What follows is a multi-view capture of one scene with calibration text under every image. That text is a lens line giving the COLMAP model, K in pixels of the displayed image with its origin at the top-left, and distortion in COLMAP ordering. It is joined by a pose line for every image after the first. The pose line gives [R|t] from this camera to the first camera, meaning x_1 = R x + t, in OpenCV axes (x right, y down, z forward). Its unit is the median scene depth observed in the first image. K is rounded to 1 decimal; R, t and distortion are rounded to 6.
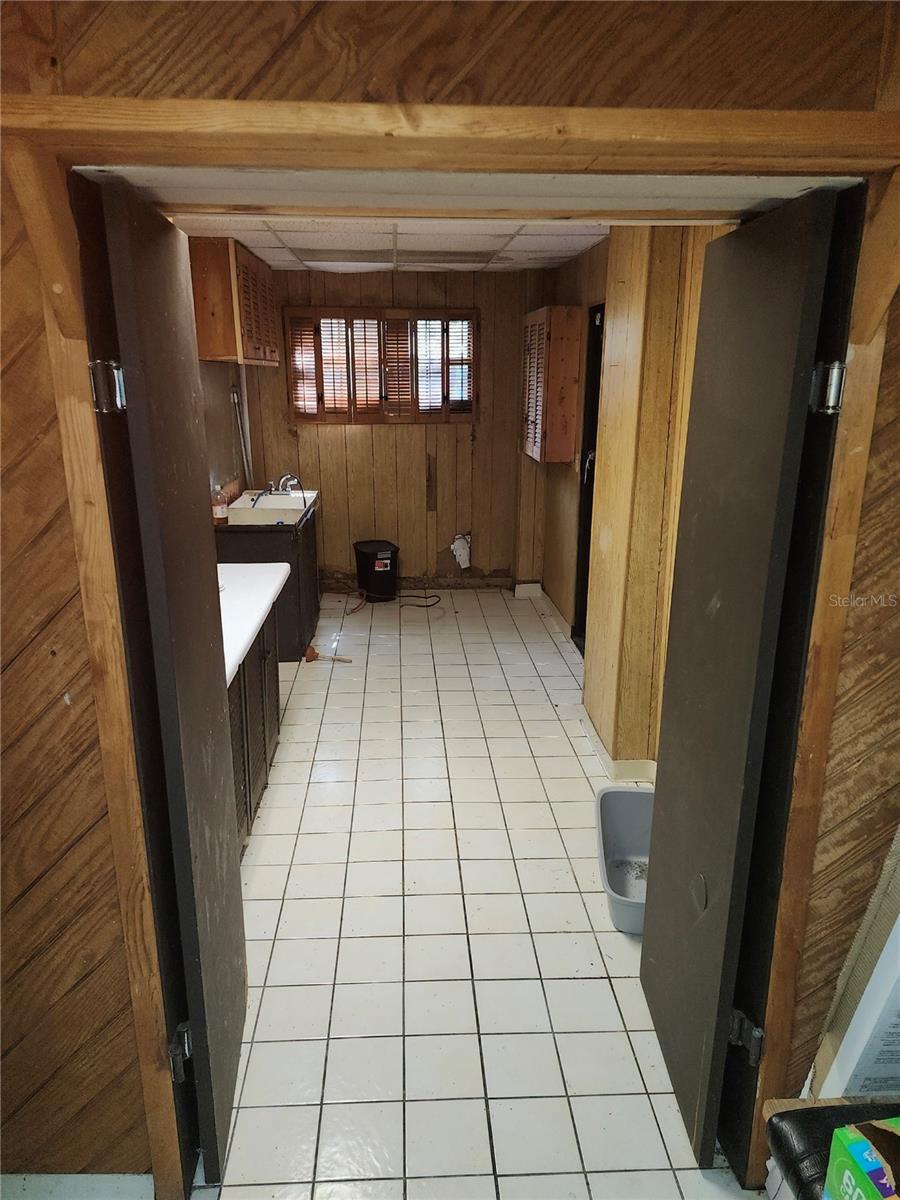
lens RADIAL K [[828.2, 0, 445.8], [0, 828.2, 575.9], [0, 0, 1]] dist [0.153667, -0.225982]
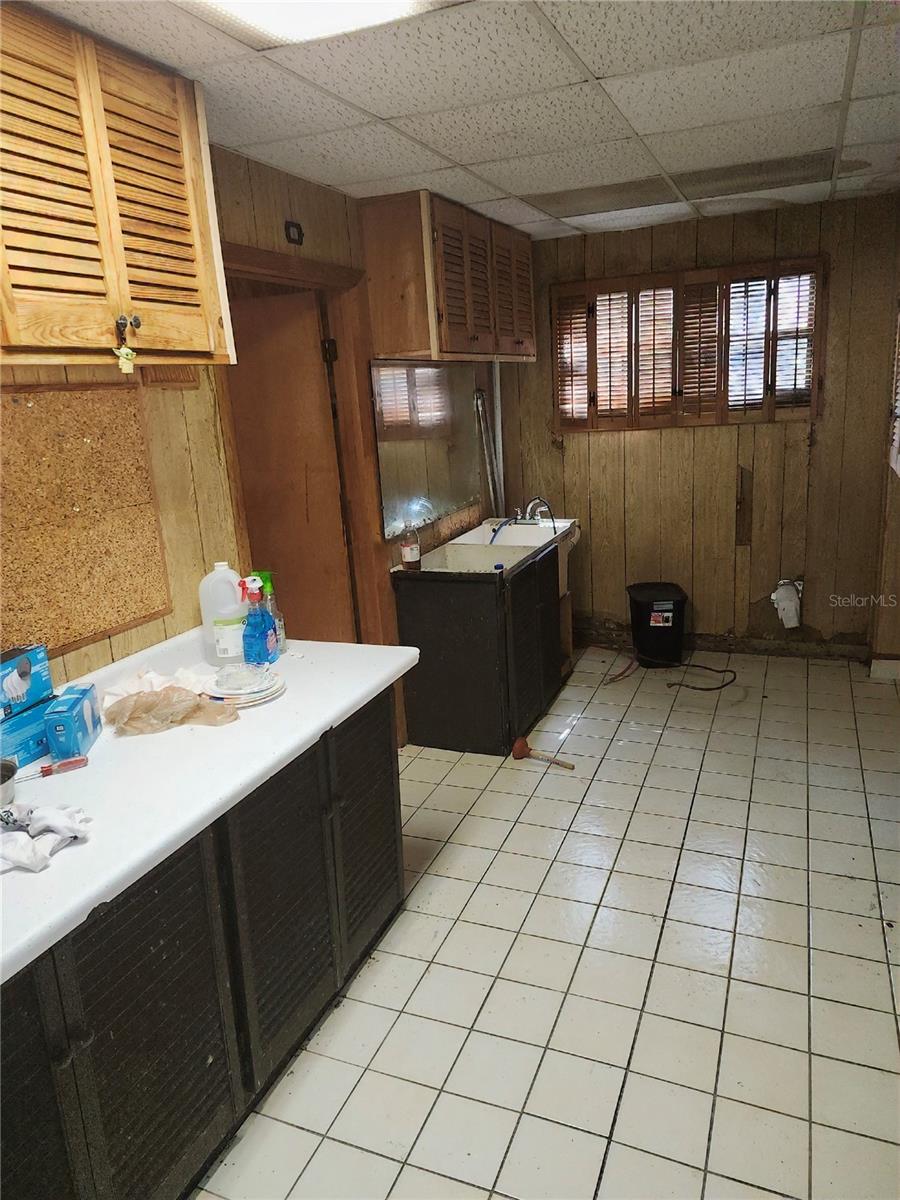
lens RADIAL K [[828.2, 0, 445.8], [0, 828.2, 575.9], [0, 0, 1]] dist [0.153667, -0.225982]
pose [[0.901201, 0.042979, -0.431264, 0.069274], [-0.044979, 0.998972, 0.005564, -0.046336], [0.431060, 0.014383, 0.902208, 0.242191]]
